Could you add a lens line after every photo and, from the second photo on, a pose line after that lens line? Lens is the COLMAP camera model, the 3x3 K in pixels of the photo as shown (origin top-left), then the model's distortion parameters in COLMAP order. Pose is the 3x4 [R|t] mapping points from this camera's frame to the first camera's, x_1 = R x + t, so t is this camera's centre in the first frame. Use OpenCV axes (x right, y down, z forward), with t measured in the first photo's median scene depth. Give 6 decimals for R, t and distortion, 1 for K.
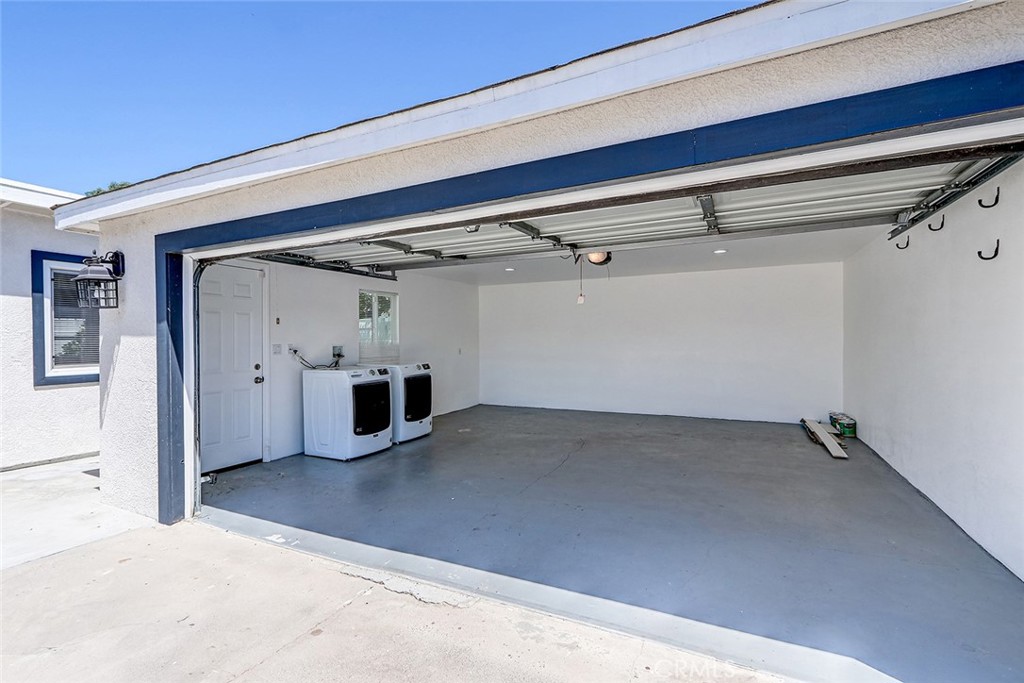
lens RADIAL K [[469.1, 0, 512.0], [0, 469.1, 341.5], [0, 0, 1]] dist [0.003263, -0.000908]
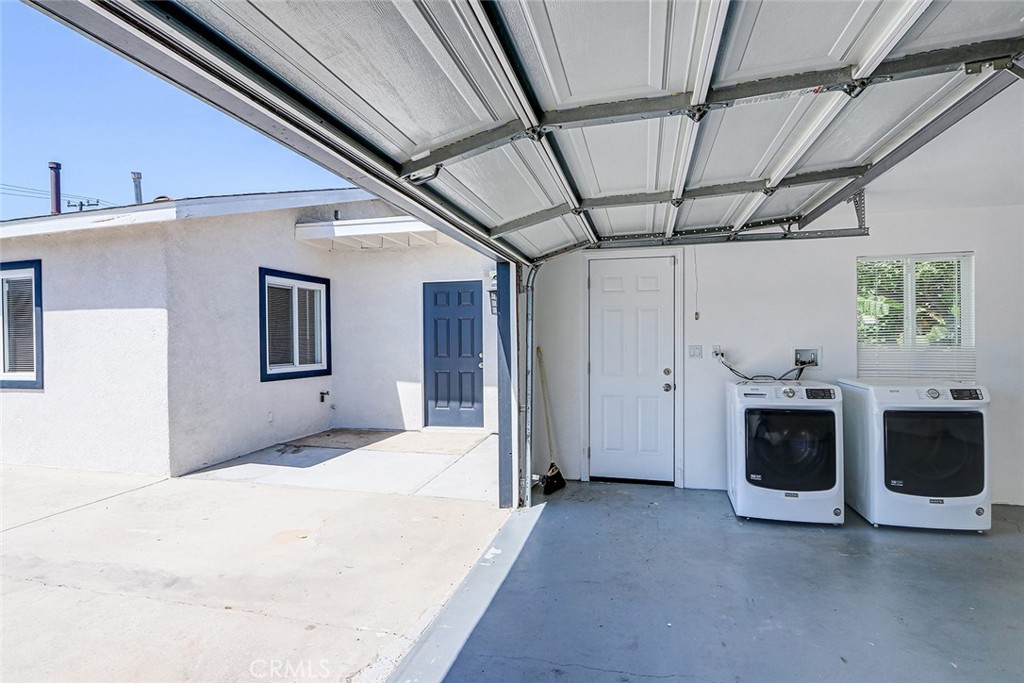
lens RADIAL K [[553.4, 0, 512.0], [0, 553.4, 341.5], [0, 0, 1]] dist [0.002731, 0.000788]
pose [[0.188432, 0.007452, -0.982058, 0.366613], [0.000205, 0.999971, 0.007628, -0.007720], [0.982086, -0.001639, 0.188425, 0.515148]]
